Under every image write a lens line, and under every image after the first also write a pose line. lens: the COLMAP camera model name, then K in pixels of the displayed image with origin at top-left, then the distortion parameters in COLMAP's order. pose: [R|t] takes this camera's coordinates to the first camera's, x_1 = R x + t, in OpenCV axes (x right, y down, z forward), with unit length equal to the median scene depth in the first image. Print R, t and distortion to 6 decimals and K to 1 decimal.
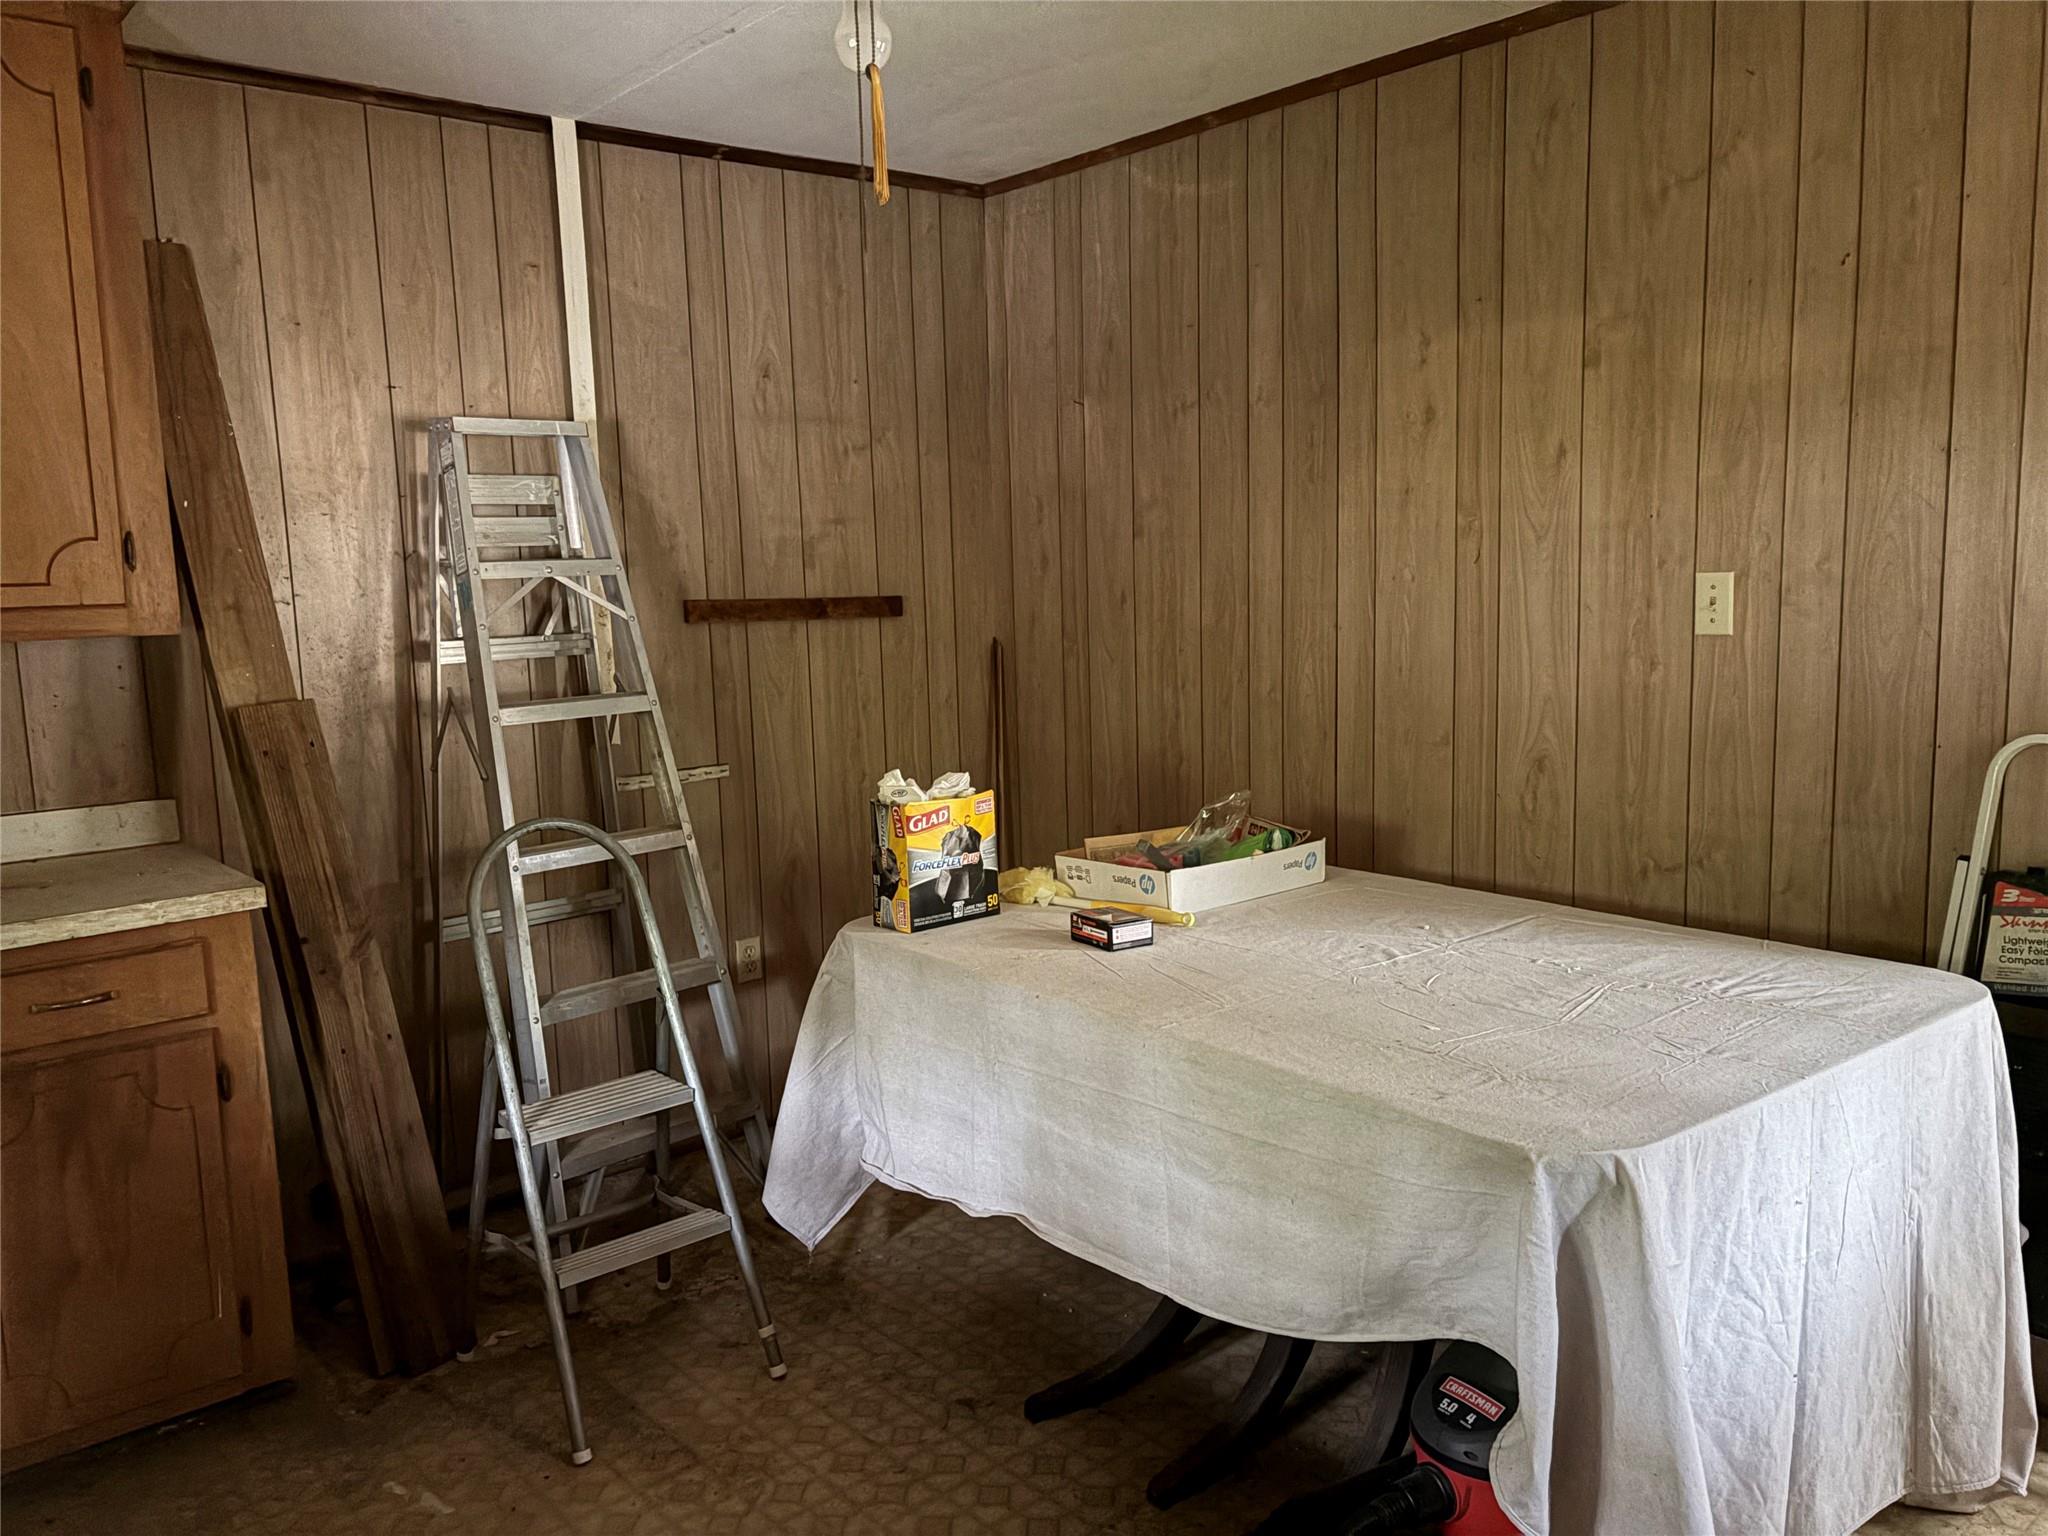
lens RADIAL K [[1474.9, 0, 1023.2], [0, 1474.9, 728.8], [0, 0, 1]] dist [0.062657, 0.000472]
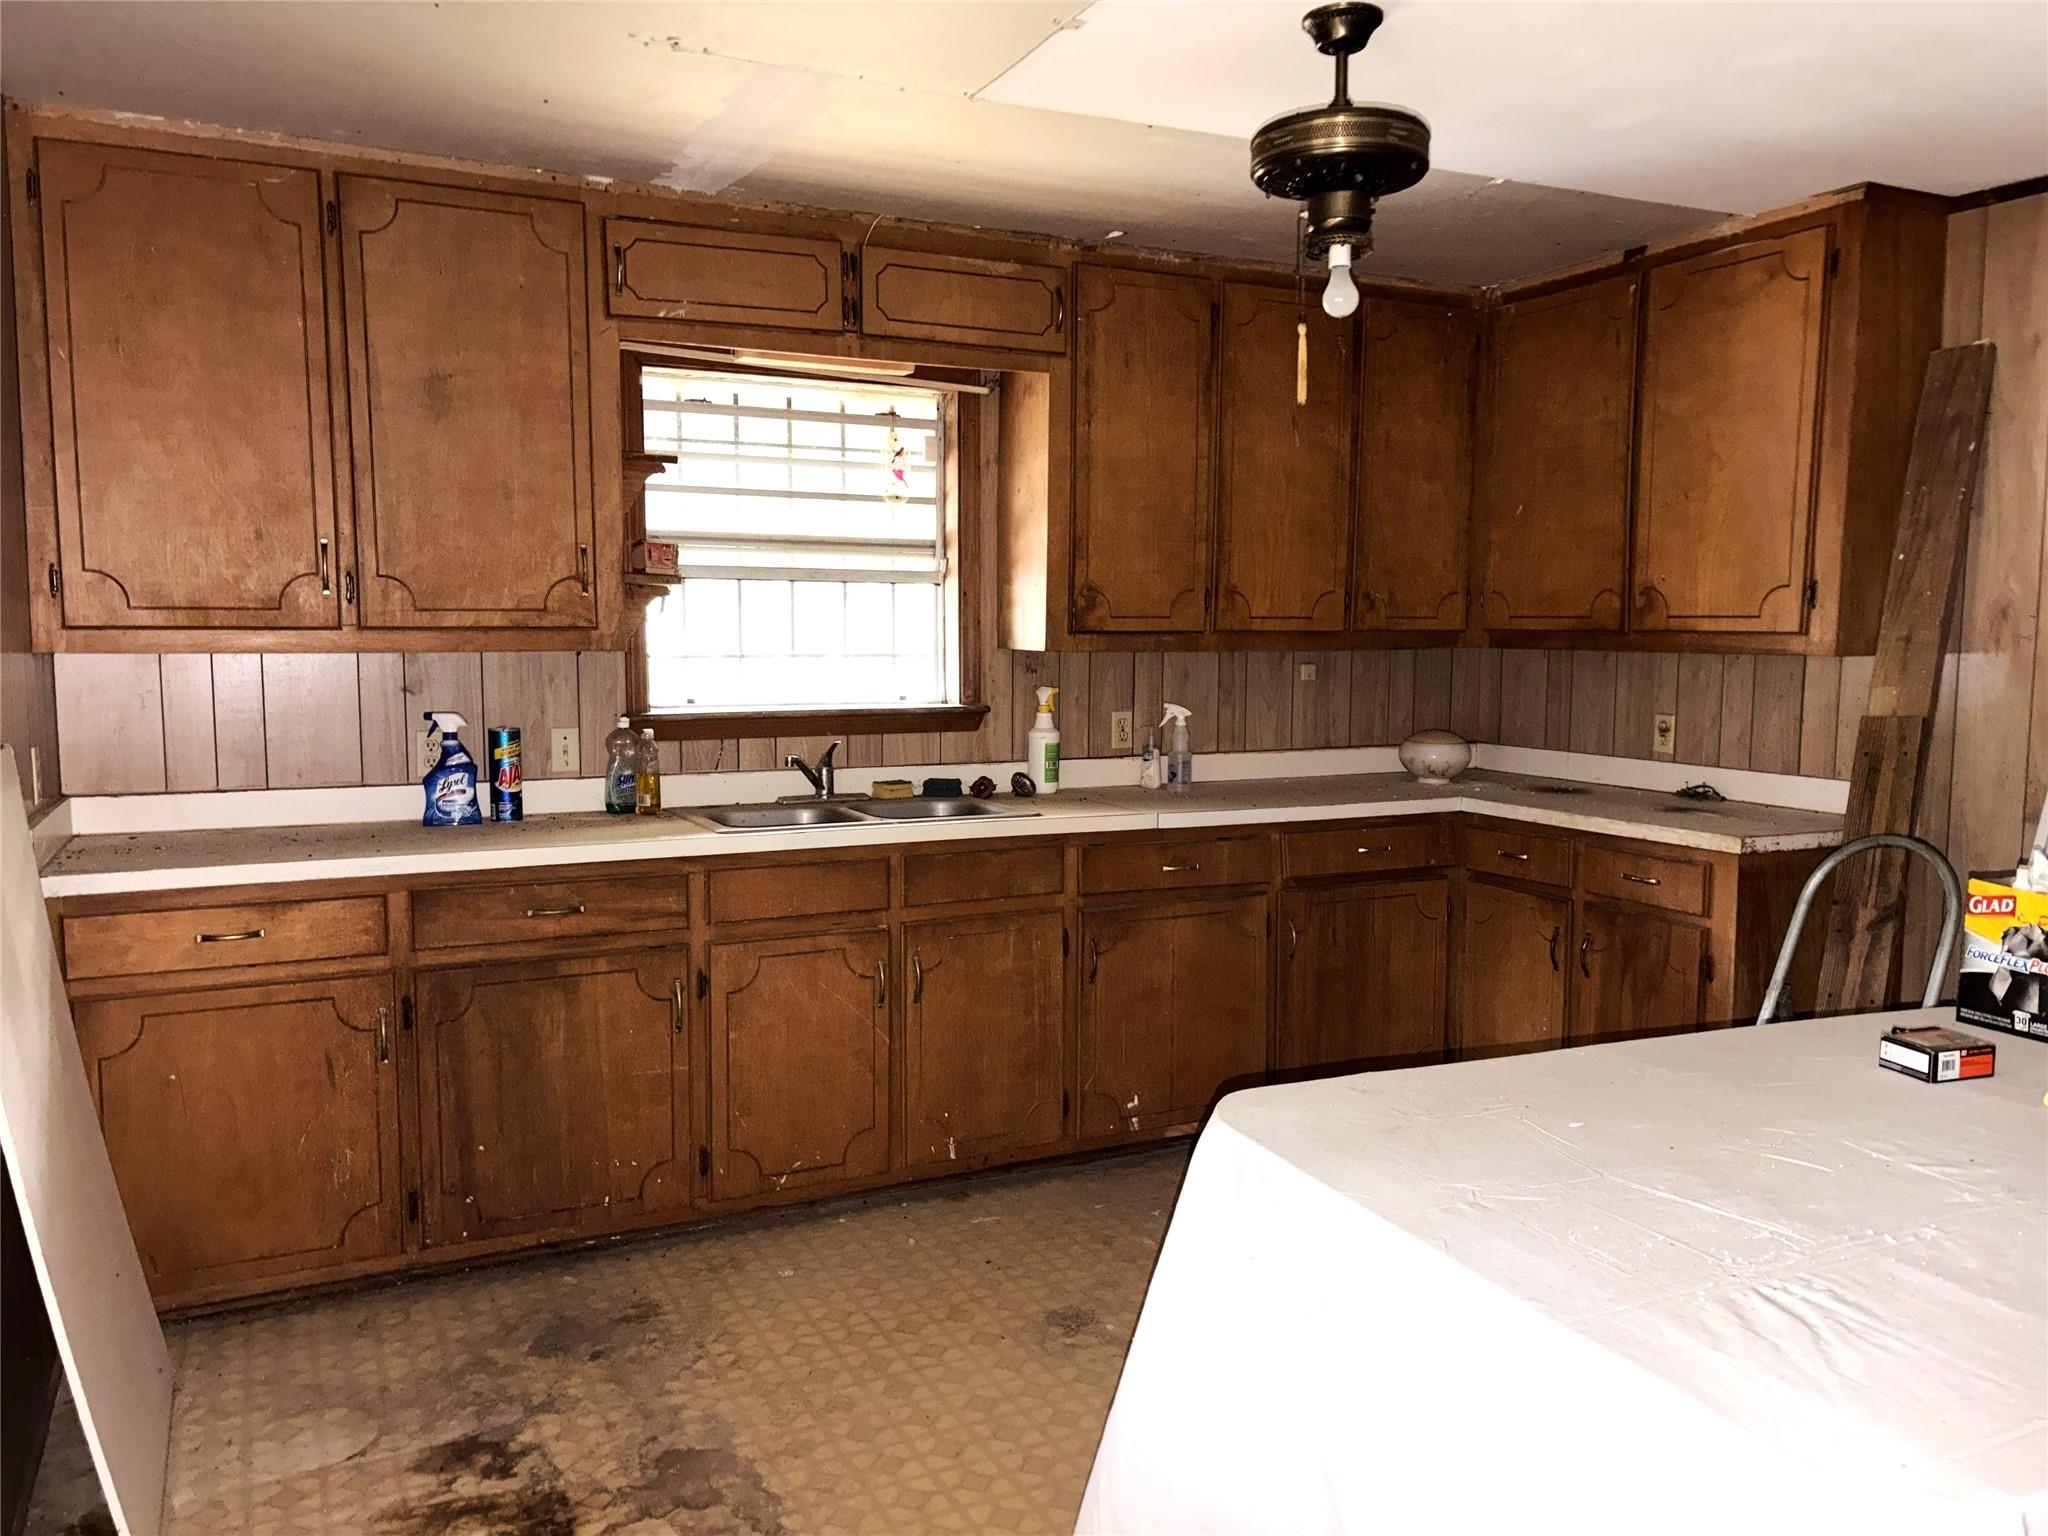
lens RADIAL K [[1554.7, 0, 1024.0], [0, 1554.7, 768.0], [0, 0, 1]] dist [-0.039640, 0.000727]
pose [[-0.253160, 0.118601, -0.960127, 0.983368], [-0.096090, 0.984467, 0.146944, -0.100897], [0.962641, 0.129459, -0.237831, 0.674607]]
